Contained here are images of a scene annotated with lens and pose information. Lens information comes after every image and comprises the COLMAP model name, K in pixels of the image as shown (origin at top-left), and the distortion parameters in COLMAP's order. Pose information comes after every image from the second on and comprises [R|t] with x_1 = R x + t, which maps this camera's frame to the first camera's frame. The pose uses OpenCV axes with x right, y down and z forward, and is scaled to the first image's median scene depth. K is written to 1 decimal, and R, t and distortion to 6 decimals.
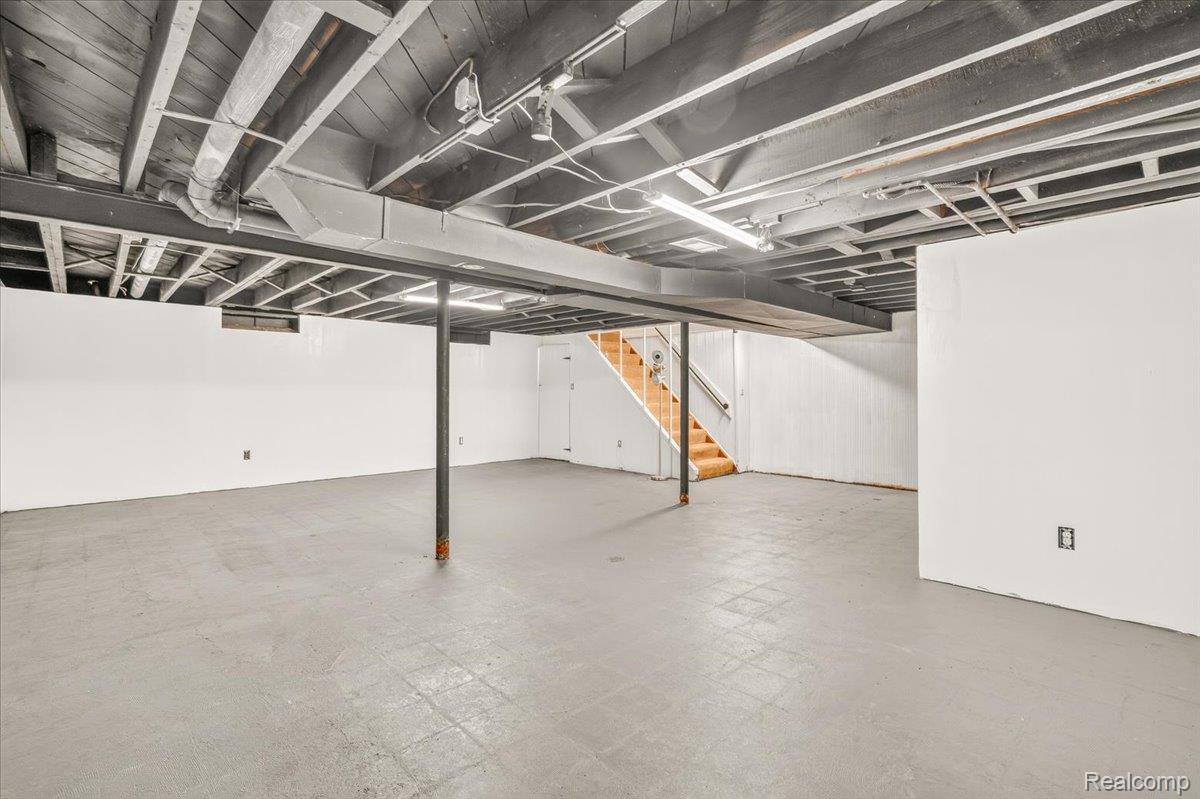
lens RADIAL K [[544.0, 0, 600.7], [0, 544.0, 397.2], [0, 0, 1]] dist [-0.004142, 0.000879]
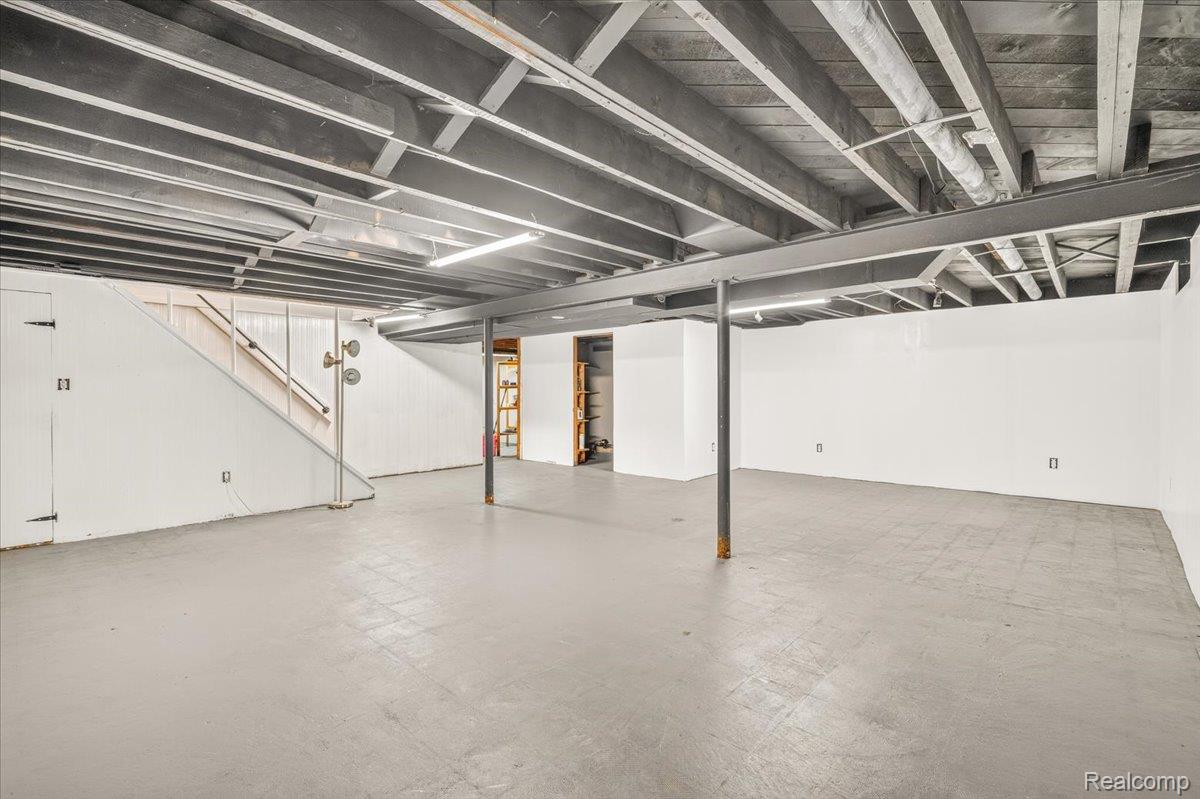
lens RADIAL K [[544.0, 0, 600.7], [0, 544.0, 397.2], [0, 0, 1]] dist [-0.004142, 0.000879]
pose [[-0.039136, -0.015692, 0.999111, -0.658525], [0.014614, 0.999761, 0.016275, -0.010641], [-0.999127, 0.015238, -0.038897, 0.650846]]
